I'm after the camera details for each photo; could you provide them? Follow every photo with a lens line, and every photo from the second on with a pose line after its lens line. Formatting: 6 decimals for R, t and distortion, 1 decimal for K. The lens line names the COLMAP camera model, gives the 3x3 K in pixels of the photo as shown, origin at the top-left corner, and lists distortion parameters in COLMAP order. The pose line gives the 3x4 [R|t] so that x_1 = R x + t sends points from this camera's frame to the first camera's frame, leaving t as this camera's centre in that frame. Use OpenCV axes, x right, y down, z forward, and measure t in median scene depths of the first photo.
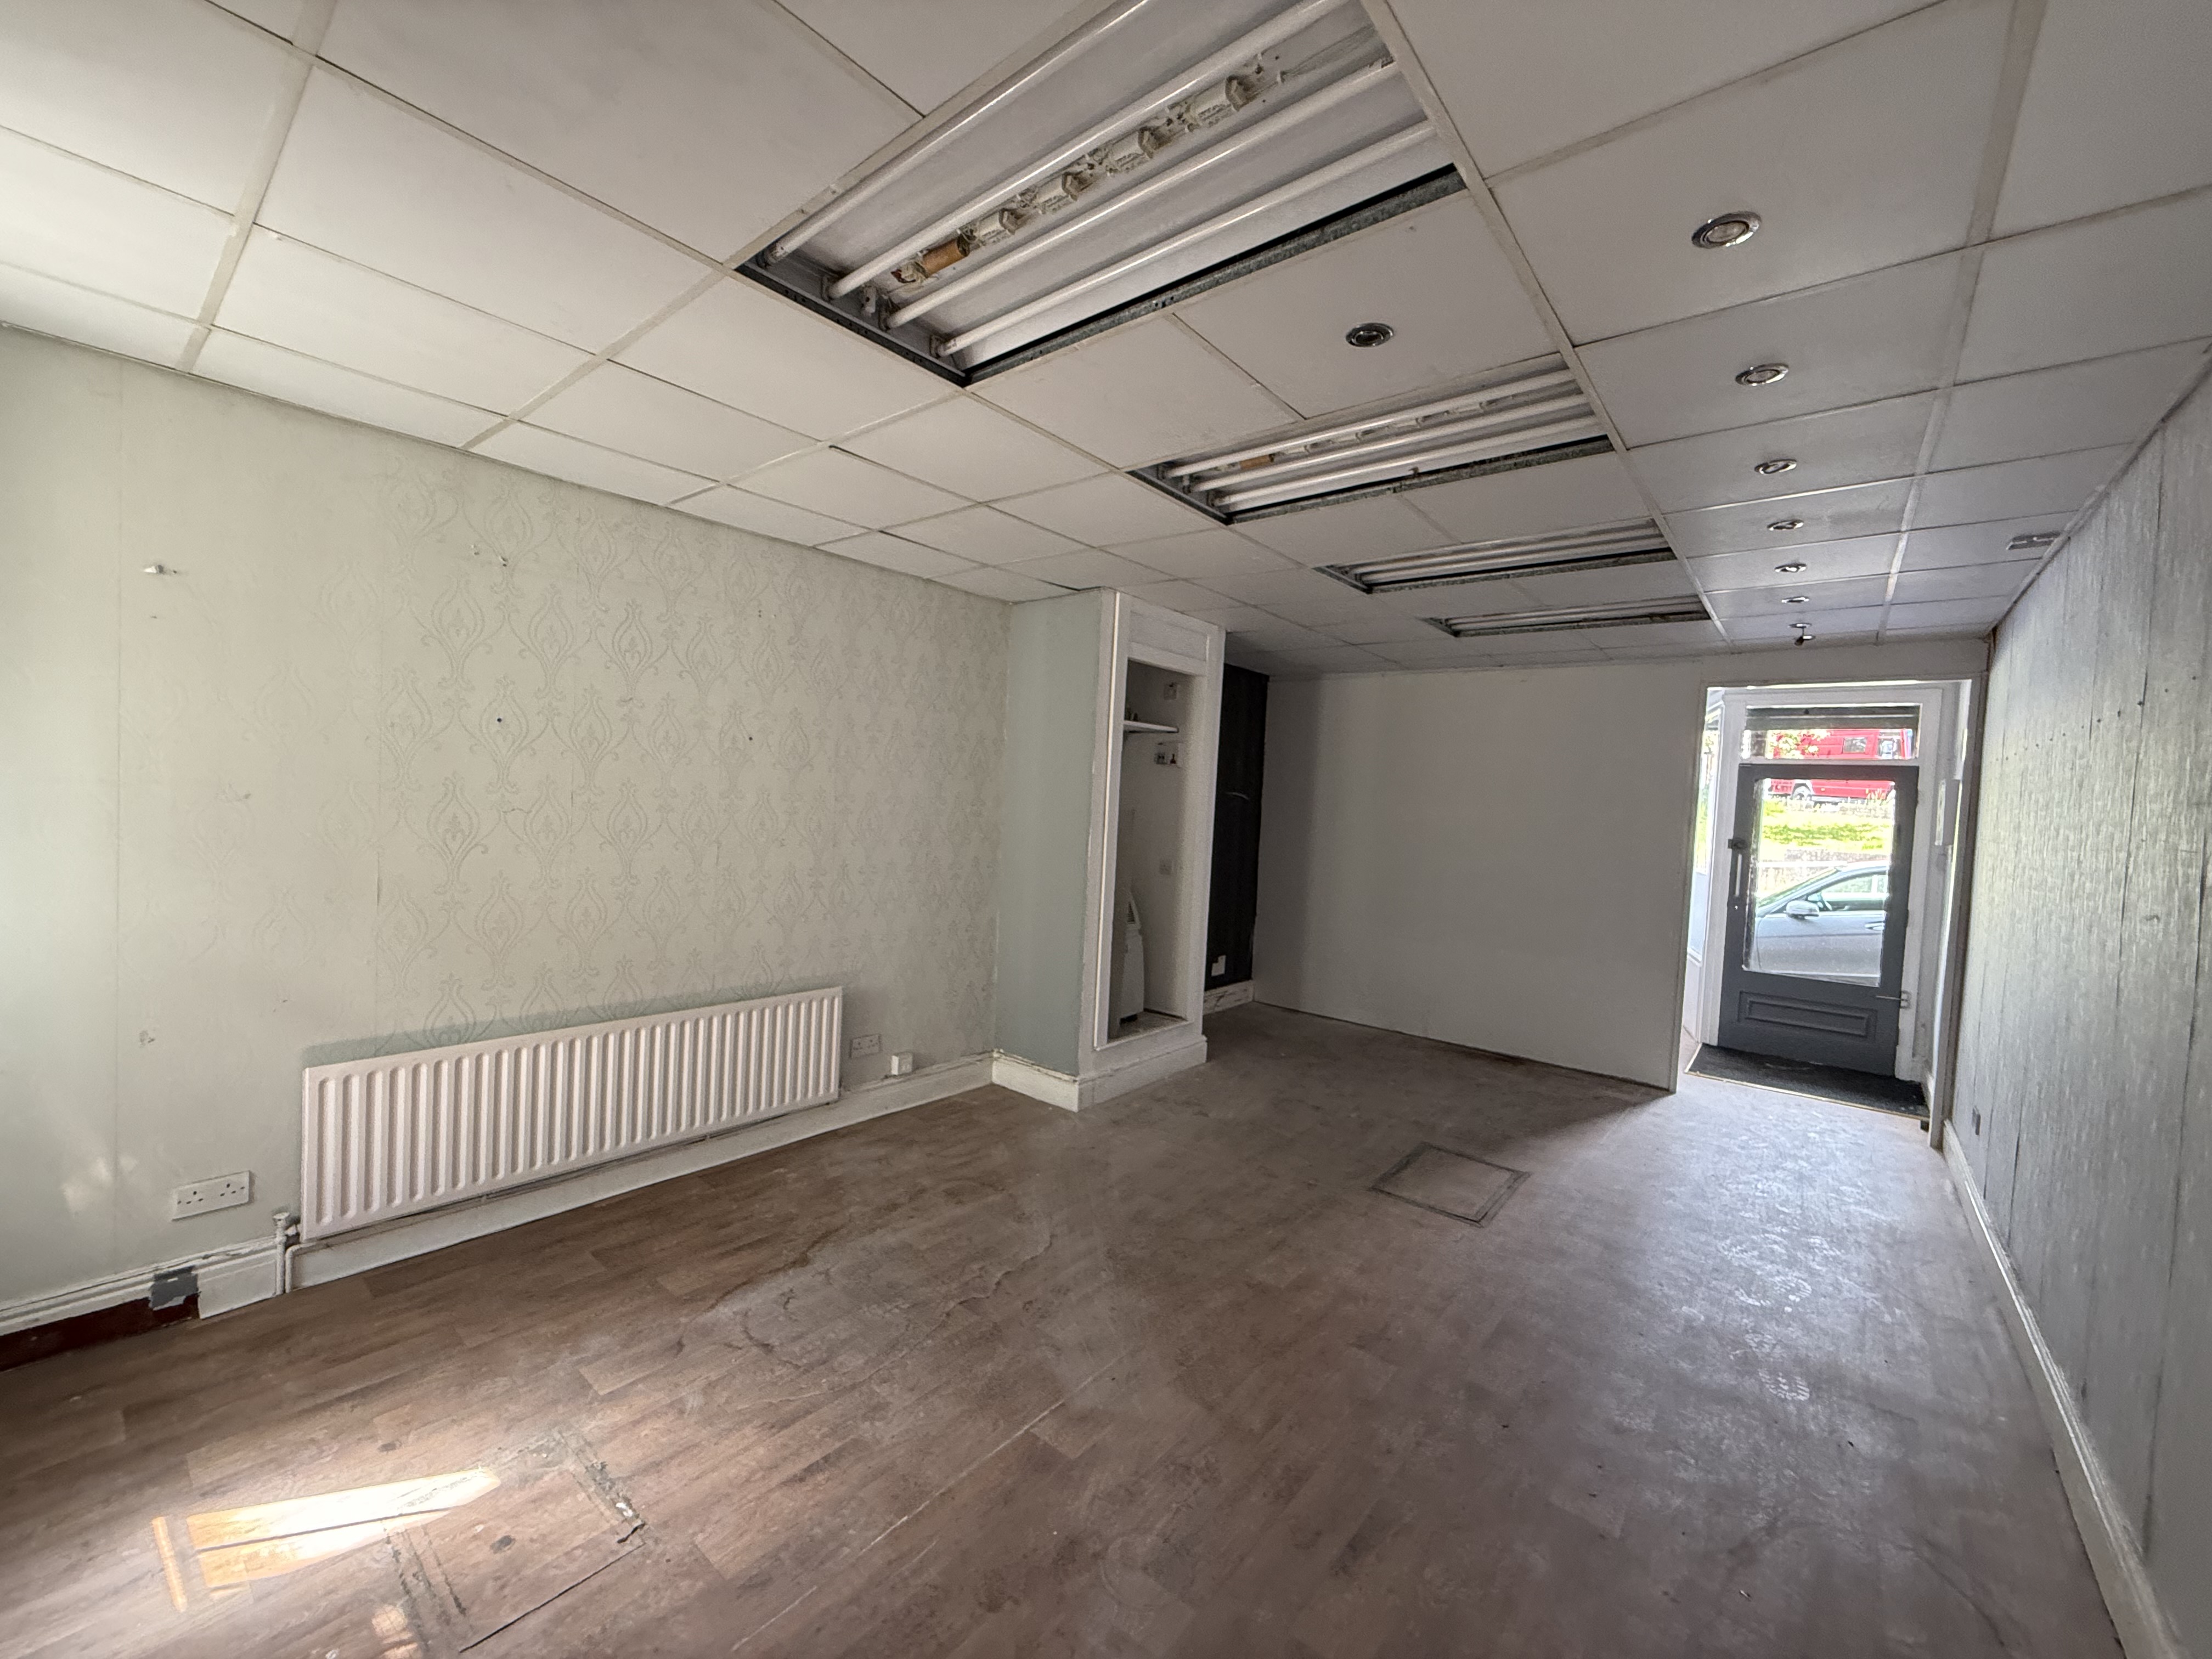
lens RADIAL K [[867.7, 0, 1114.2], [0, 867.7, 832.2], [0, 0, 1]] dist [0.000113, -0.006790]
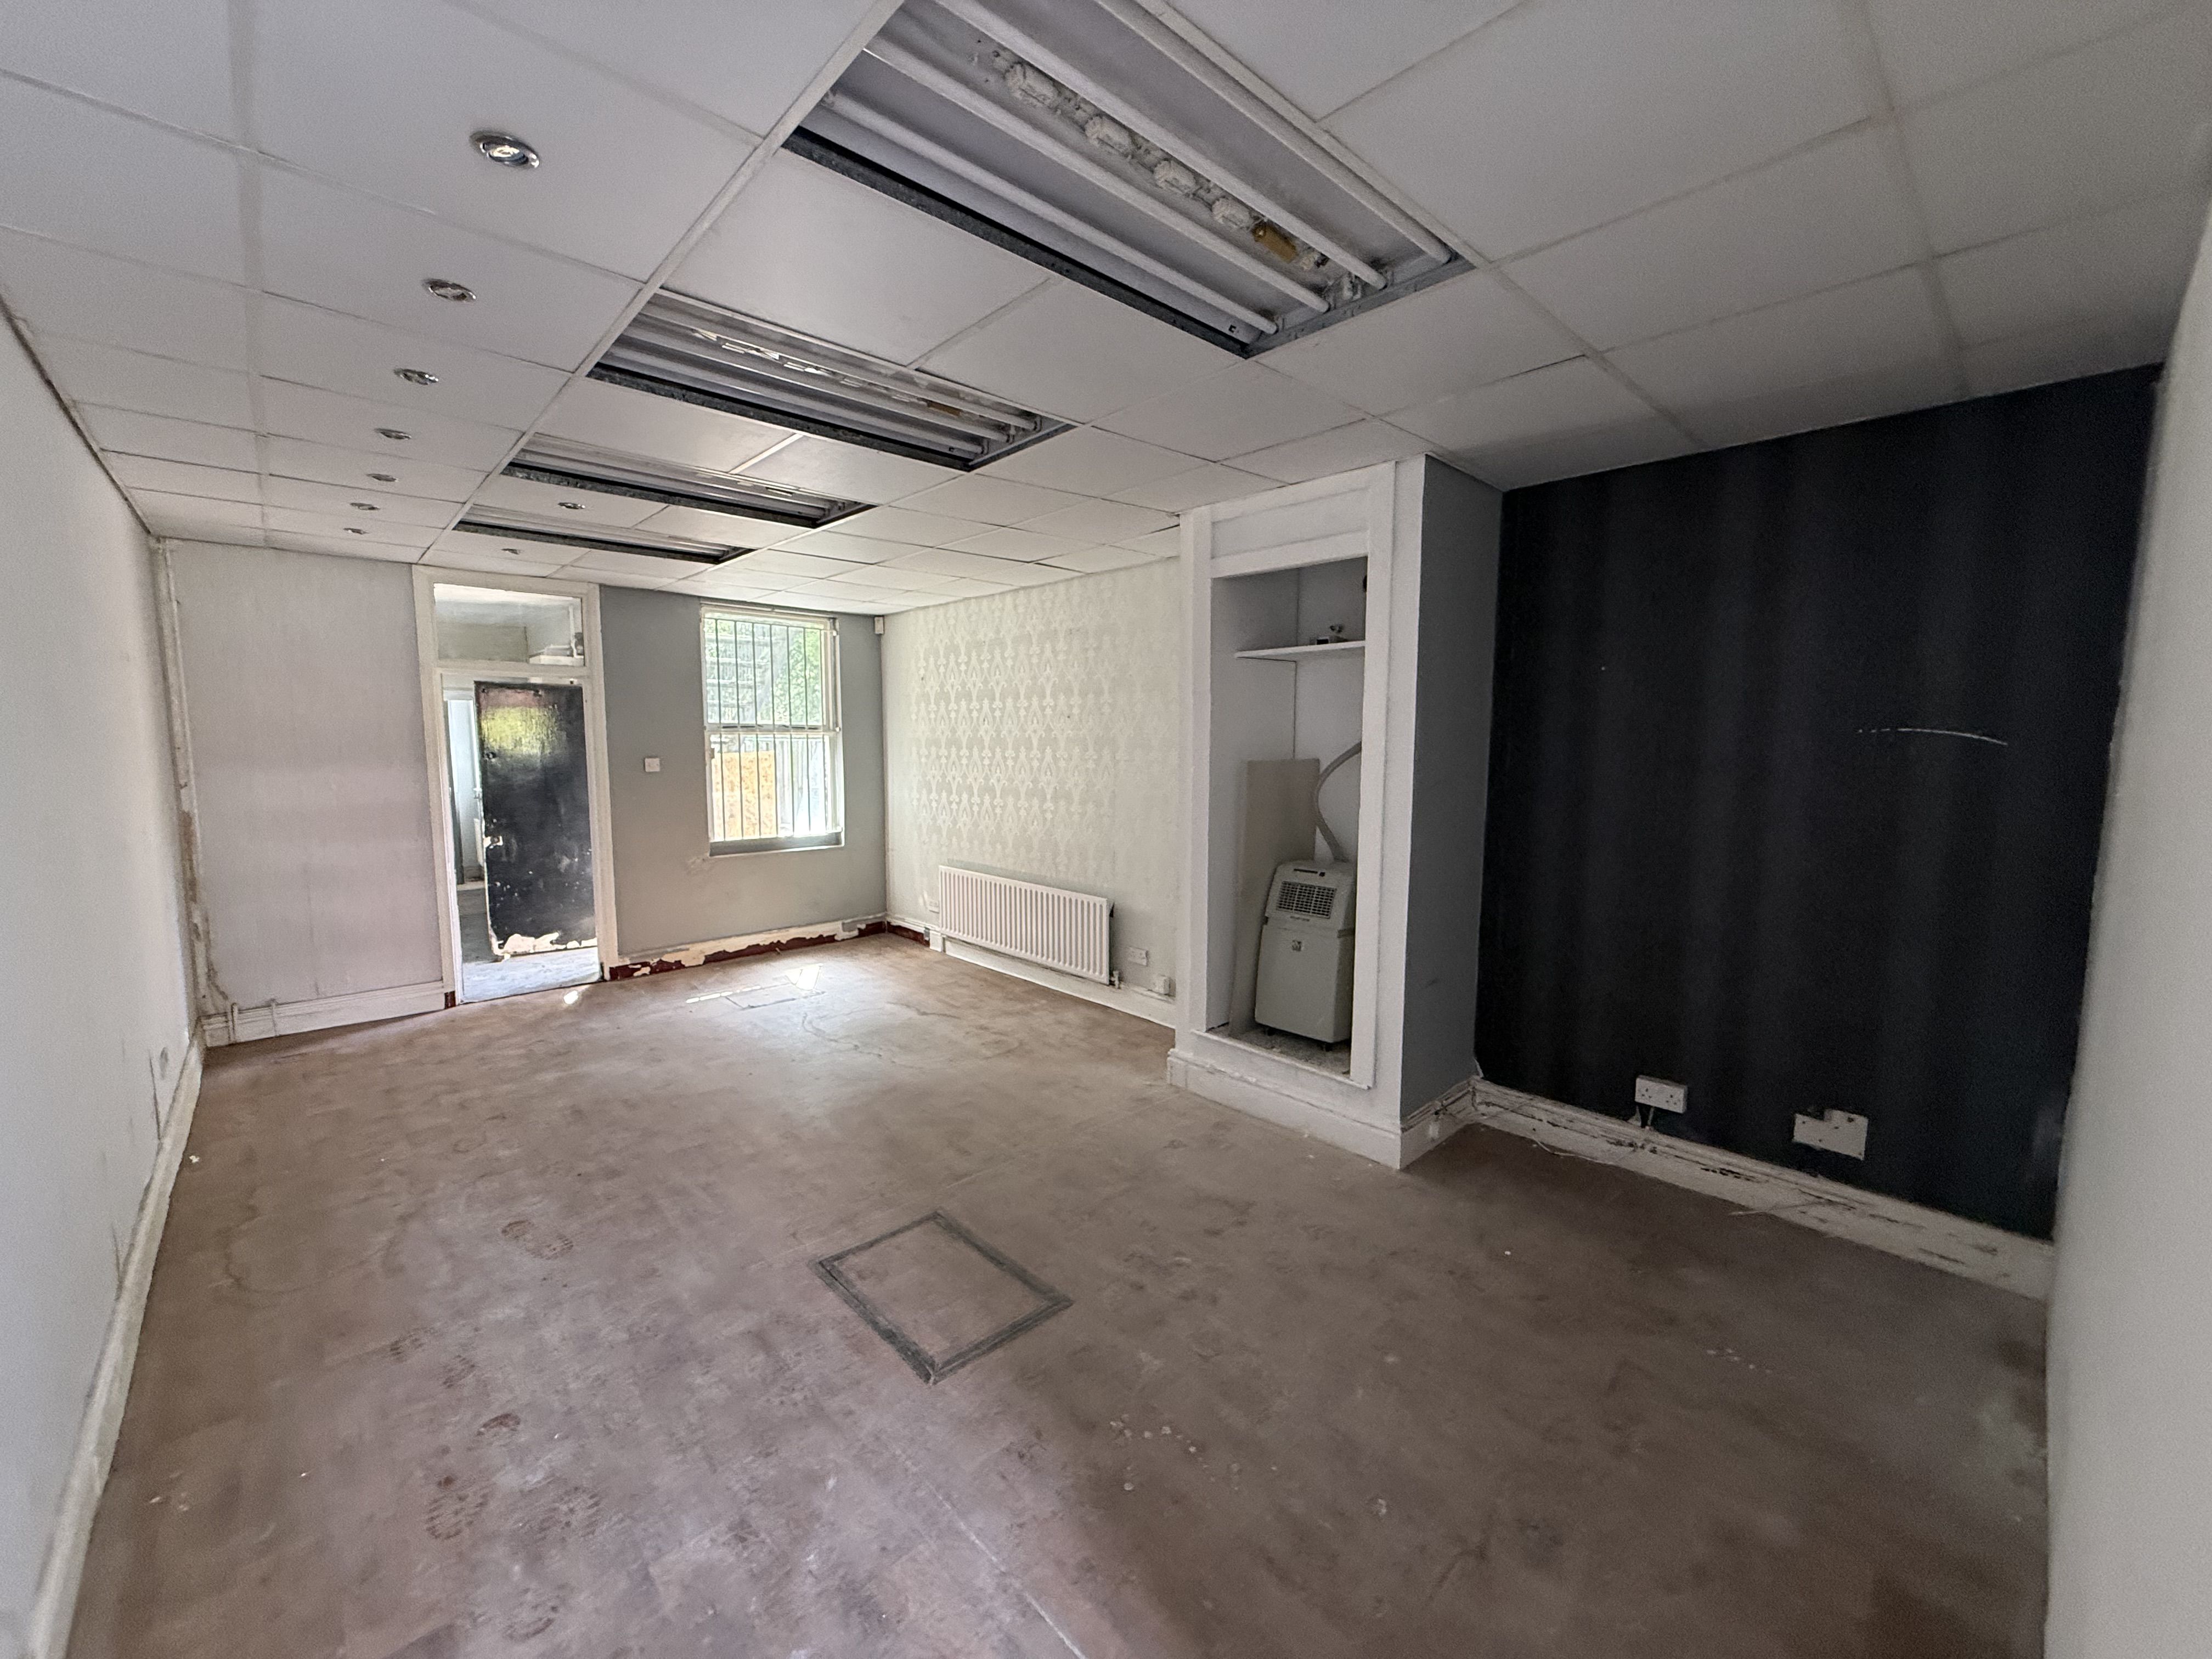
lens RADIAL K [[890.3, 0, 1108.0], [0, 890.3, 821.8], [0, 0, 1]] dist [-0.000239, 0.000015]
pose [[-0.128794, 0.046948, -0.990559, 1.046954], [-0.047987, 0.997414, 0.053512, -0.011974], [0.990510, 0.054426, -0.126208, 1.194226]]
